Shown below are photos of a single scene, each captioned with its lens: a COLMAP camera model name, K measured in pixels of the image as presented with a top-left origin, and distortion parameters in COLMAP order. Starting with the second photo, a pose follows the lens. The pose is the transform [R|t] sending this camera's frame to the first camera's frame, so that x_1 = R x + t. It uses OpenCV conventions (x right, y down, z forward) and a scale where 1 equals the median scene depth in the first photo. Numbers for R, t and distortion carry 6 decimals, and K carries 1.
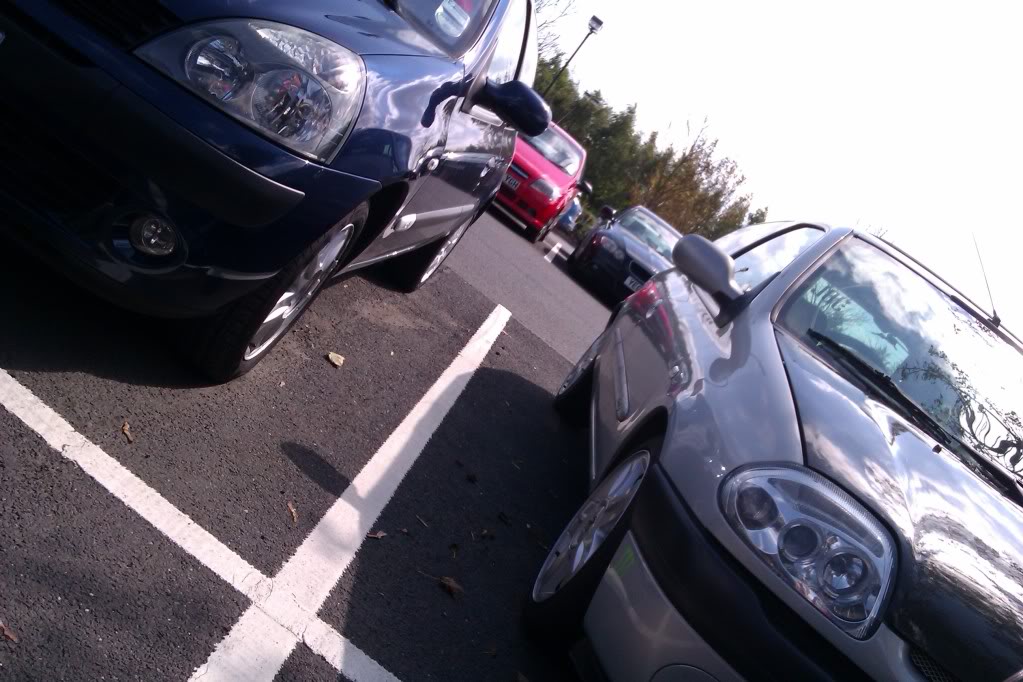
lens RADIAL K [[992.5, 0, 511.5], [0, 992.5, 341.0], [0, 0, 1]] dist [-0.010135, -0.007864]
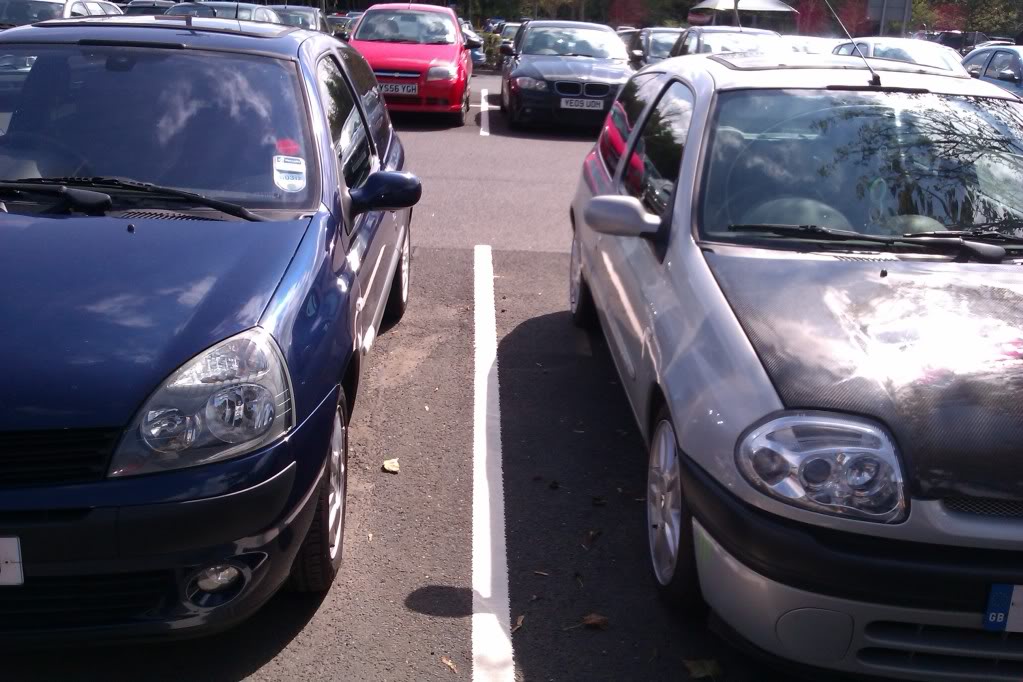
lens RADIAL K [[992.5, 0, 511.5], [0, 992.5, 341.0], [0, 0, 1]] dist [-0.010135, -0.007864]
pose [[0.810924, -0.578372, -0.088820, 0.123456], [0.585064, 0.798783, 0.140160, -0.189691], [-0.010117, -0.165625, 0.986137, -0.079772]]
